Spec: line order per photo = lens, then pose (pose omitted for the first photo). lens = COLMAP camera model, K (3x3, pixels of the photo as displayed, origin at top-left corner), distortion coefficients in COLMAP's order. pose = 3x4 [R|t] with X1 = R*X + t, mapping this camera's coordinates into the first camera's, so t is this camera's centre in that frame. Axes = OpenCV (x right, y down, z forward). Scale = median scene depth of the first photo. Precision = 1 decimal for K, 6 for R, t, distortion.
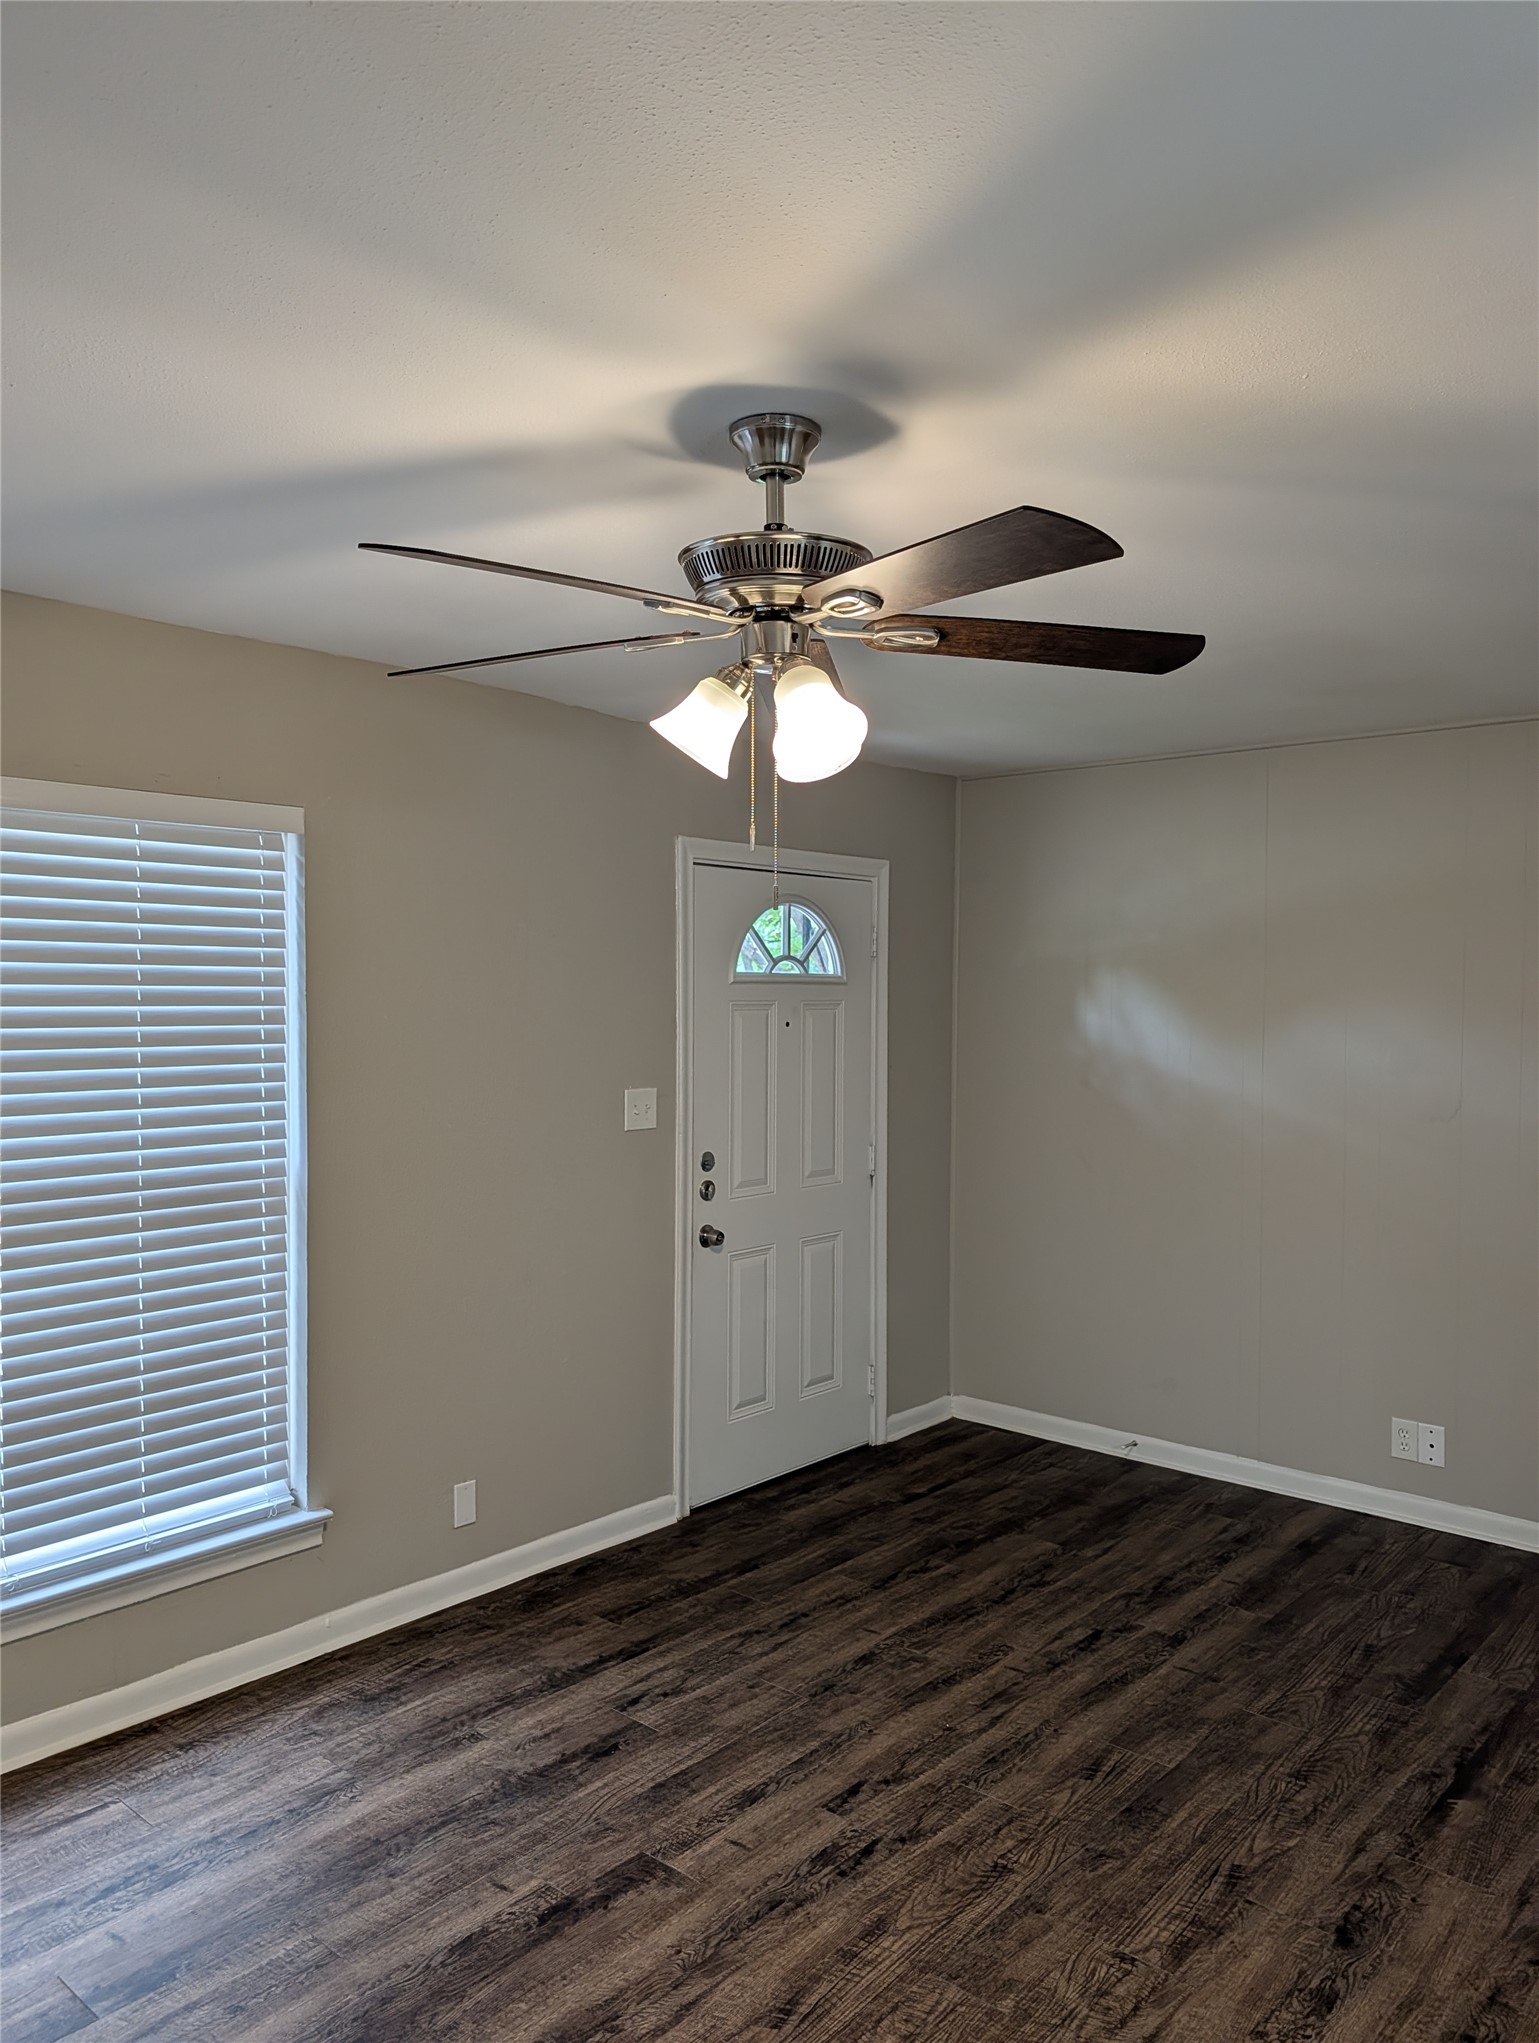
lens RADIAL K [[1490.7, 0, 777.3], [0, 1490.7, 1013.6], [0, 0, 1]] dist [-0.002704, -0.006343]
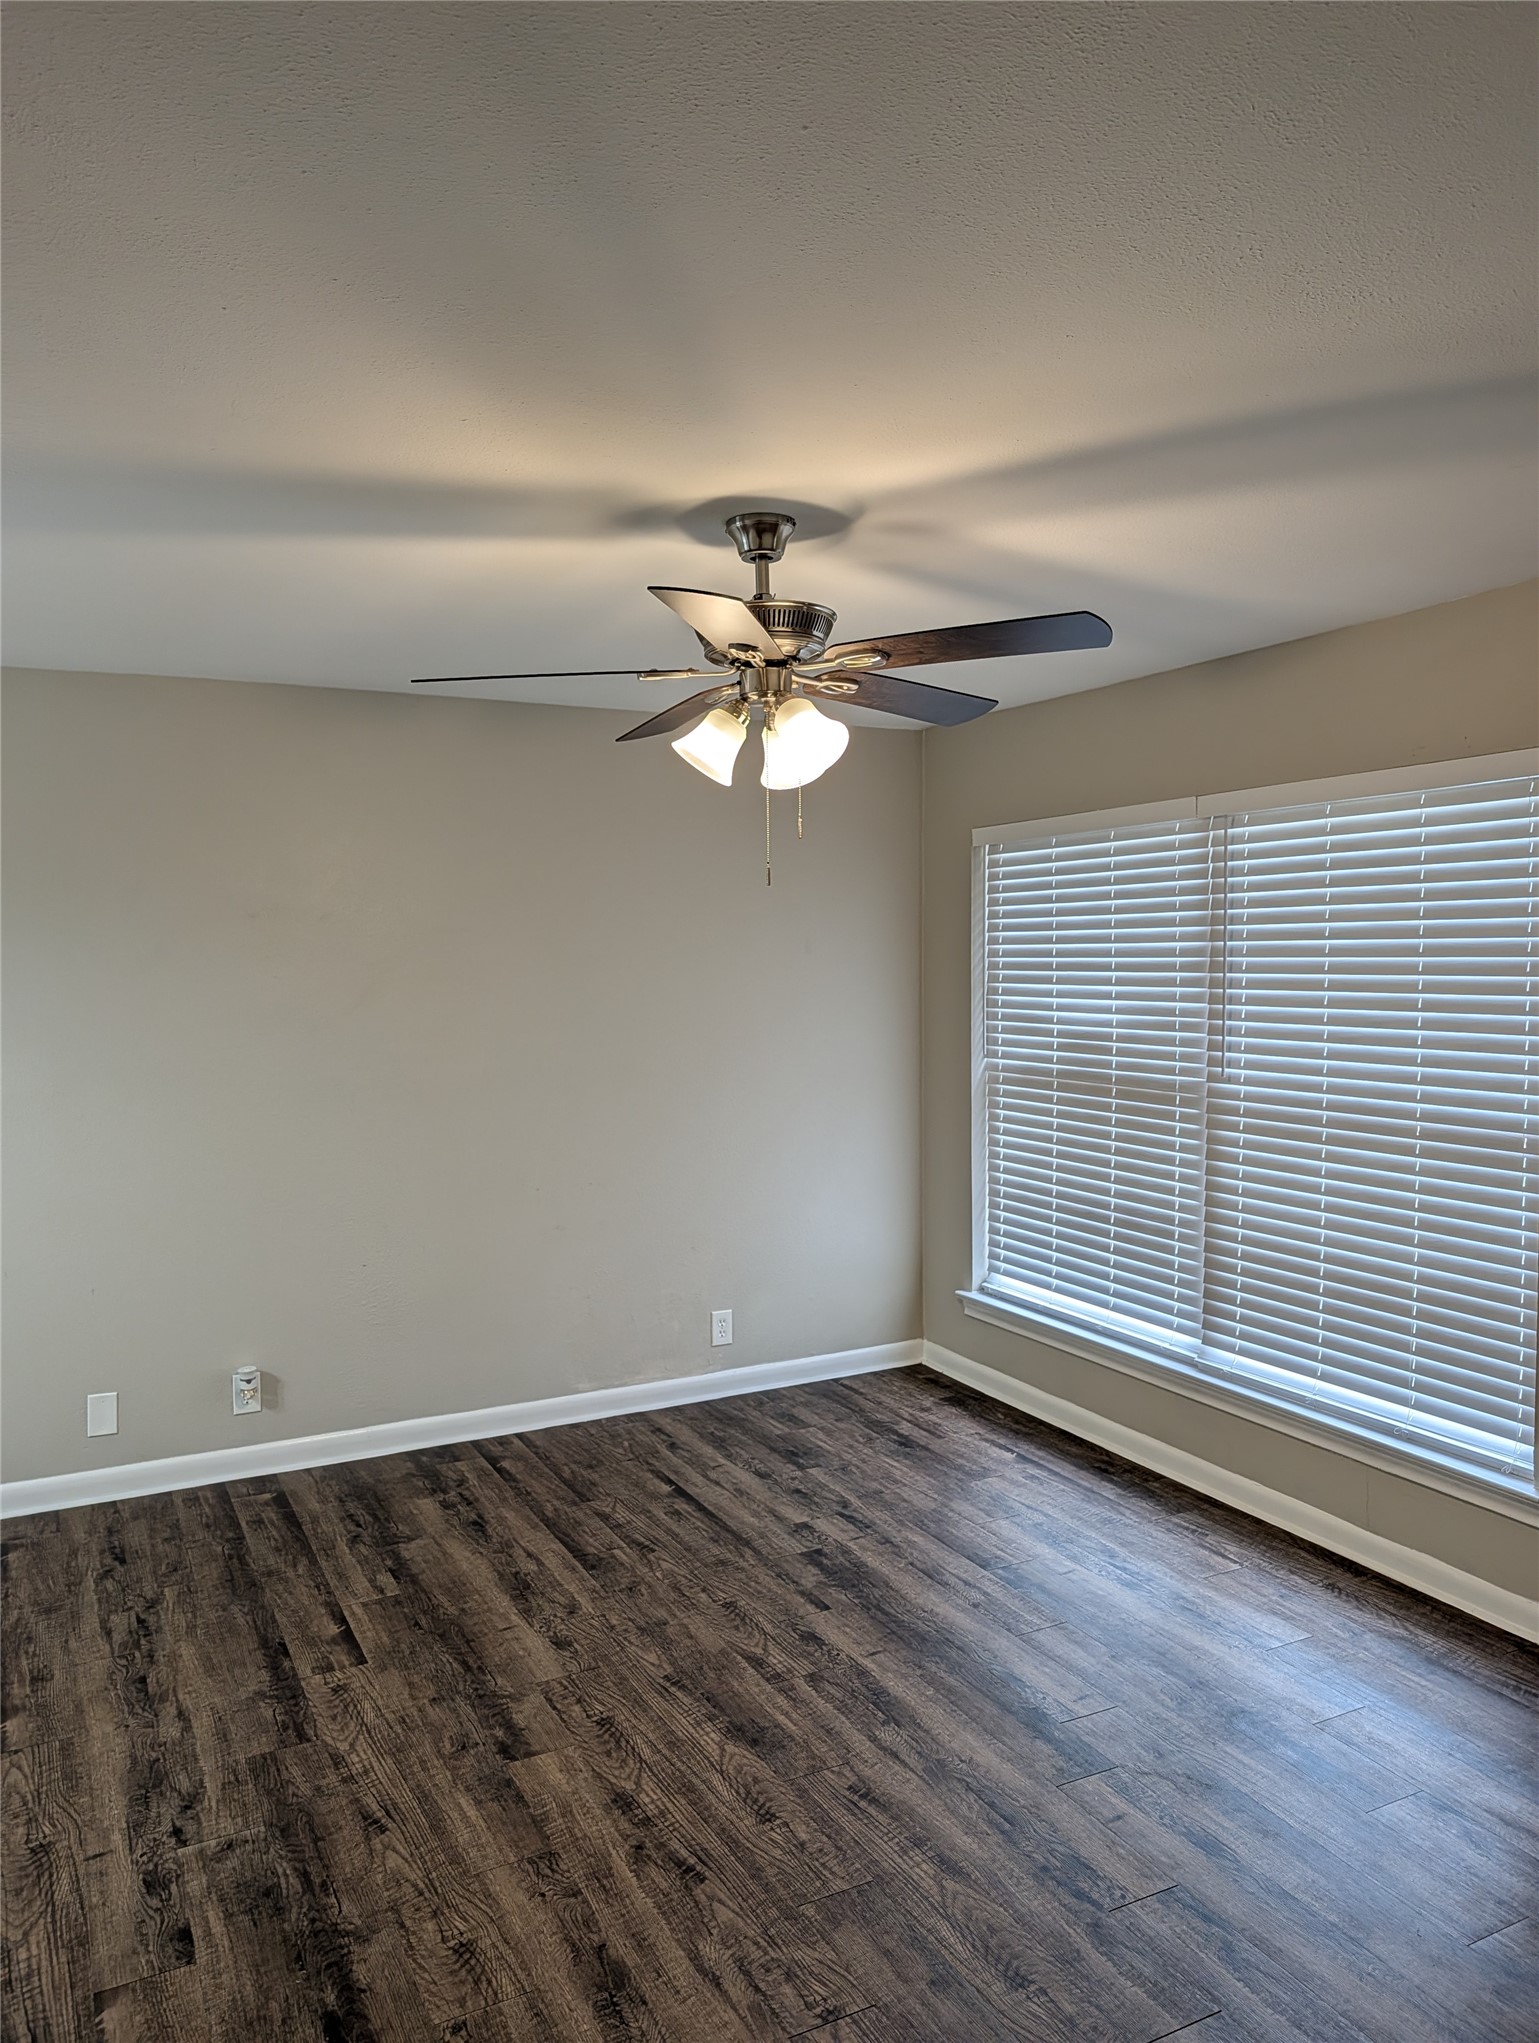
lens RADIAL K [[1465.7, 0, 769.5], [0, 1465.7, 1021.5], [0, 0, 1]] dist [-0.005016, -0.003523]
pose [[-0.376813, 0.043765, -0.925255, 1.008797], [0.000020, 0.998884, 0.047240, -0.011441], [0.926290, 0.017782, -0.376393, 1.244563]]
